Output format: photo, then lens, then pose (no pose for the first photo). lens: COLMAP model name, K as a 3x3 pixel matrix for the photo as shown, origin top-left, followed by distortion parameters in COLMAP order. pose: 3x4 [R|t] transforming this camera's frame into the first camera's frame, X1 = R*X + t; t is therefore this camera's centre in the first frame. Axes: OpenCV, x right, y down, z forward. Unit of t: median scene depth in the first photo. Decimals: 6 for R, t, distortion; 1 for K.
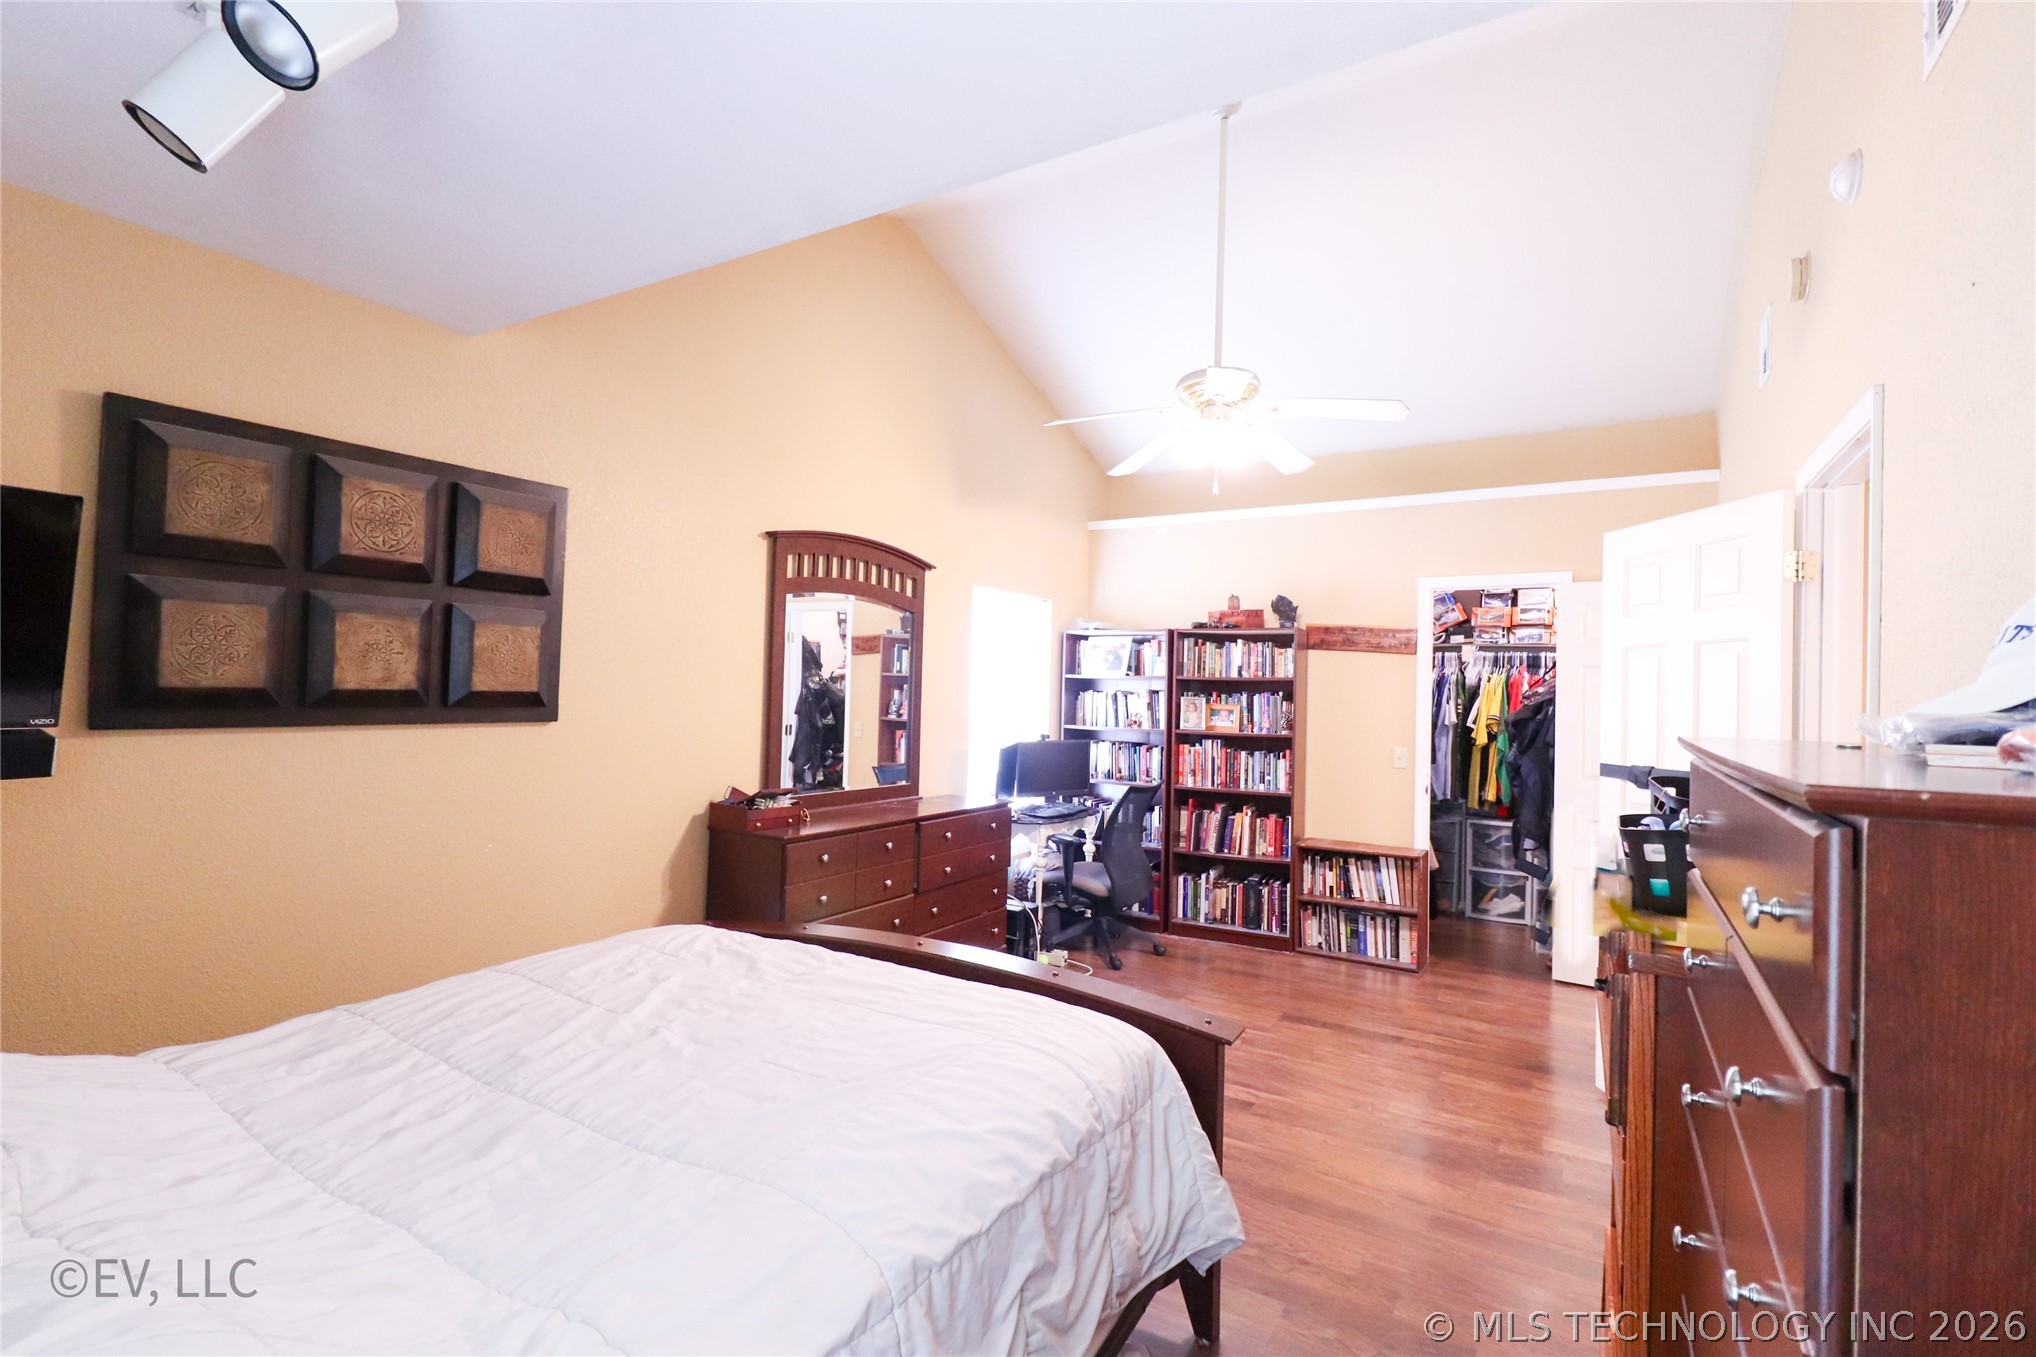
lens RADIAL K [[939.1, 0, 1012.4], [0, 939.1, 674.7], [0, 0, 1]] dist [0.012319, -0.000215]
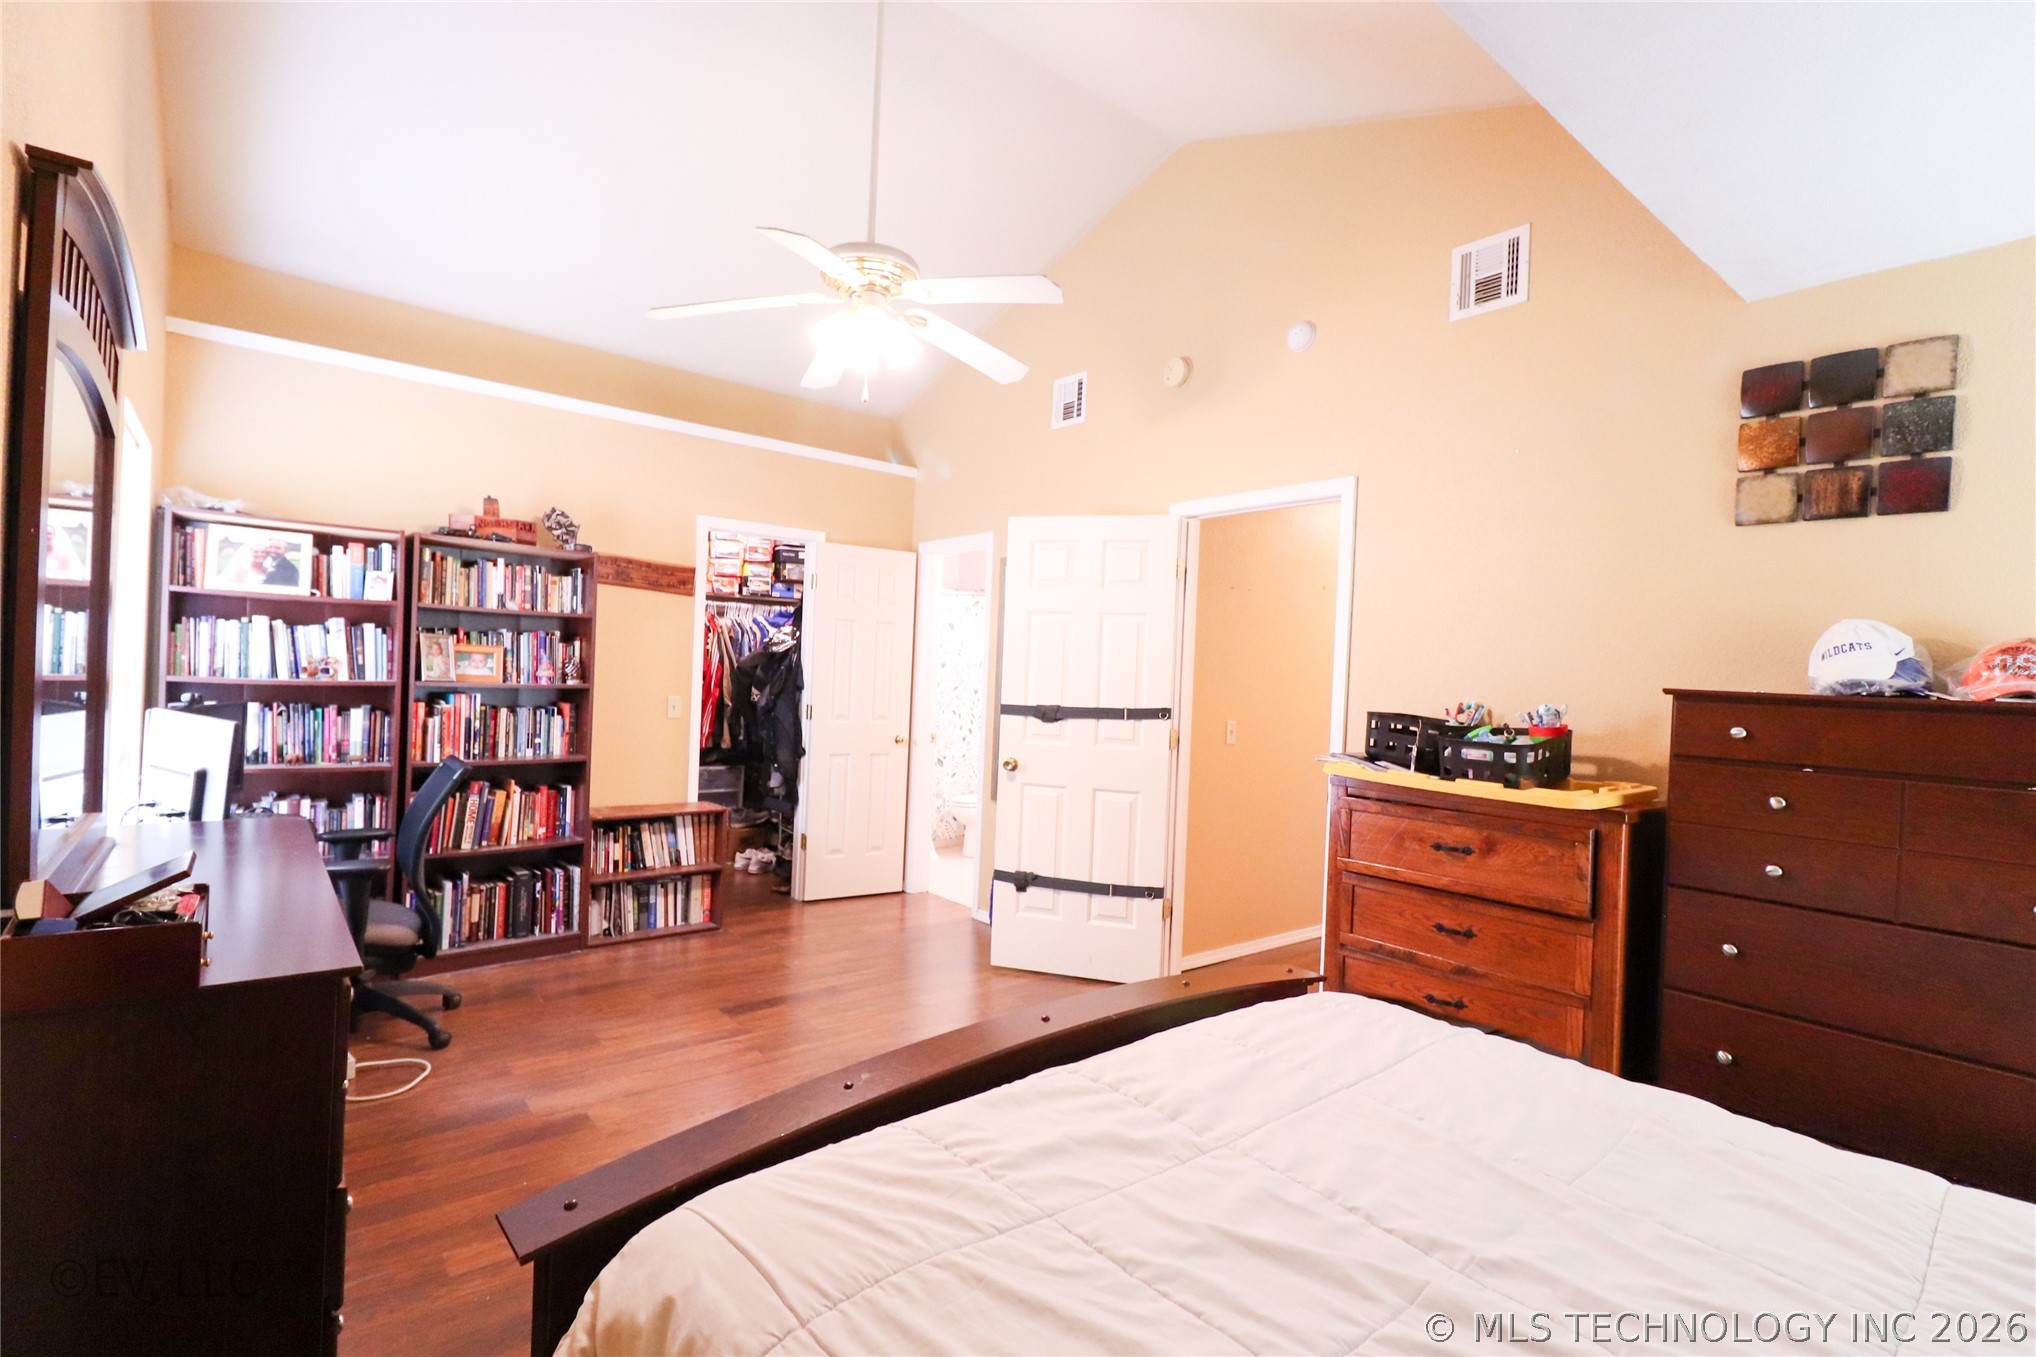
lens RADIAL K [[939.1, 0, 1012.4], [0, 939.1, 674.7], [0, 0, 1]] dist [0.012319, -0.000215]
pose [[0.326039, -0.013171, 0.945265, -0.356195], [-0.051228, 0.998188, 0.031578, 0.010813], [-0.943967, -0.058719, 0.324774, 0.397351]]
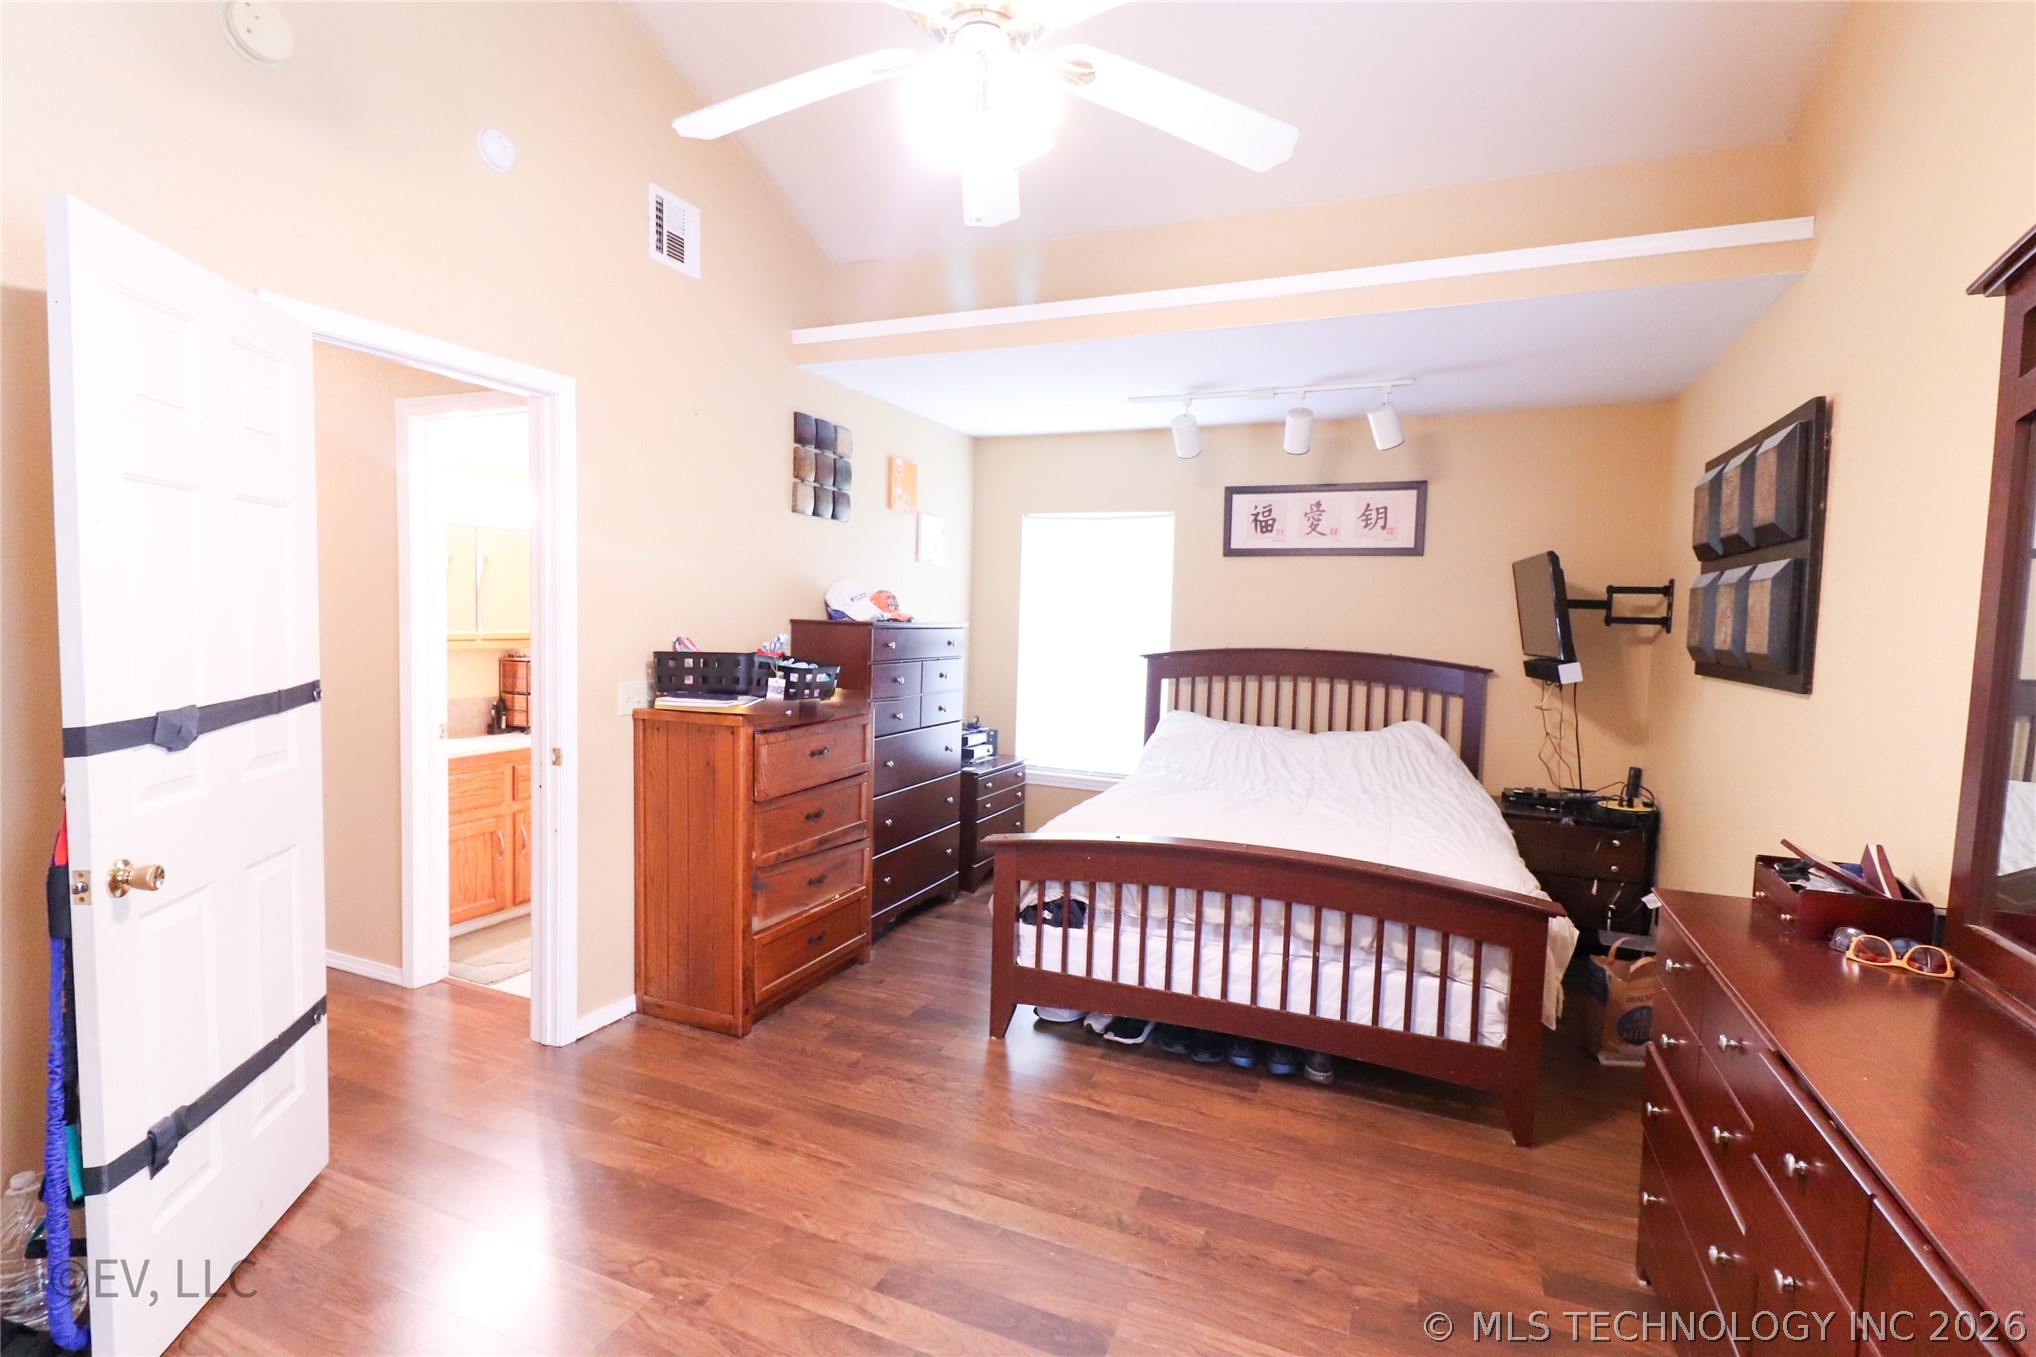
lens RADIAL K [[966.8, 0, 1014.5], [0, 966.8, 677.7], [0, 0, 1]] dist [0.008542, -0.000692]
pose [[-0.987539, -0.042201, -0.151608, 0.176874], [-0.049810, 0.997664, 0.046747, 0.018017], [0.149281, 0.053716, -0.987335, 1.021697]]
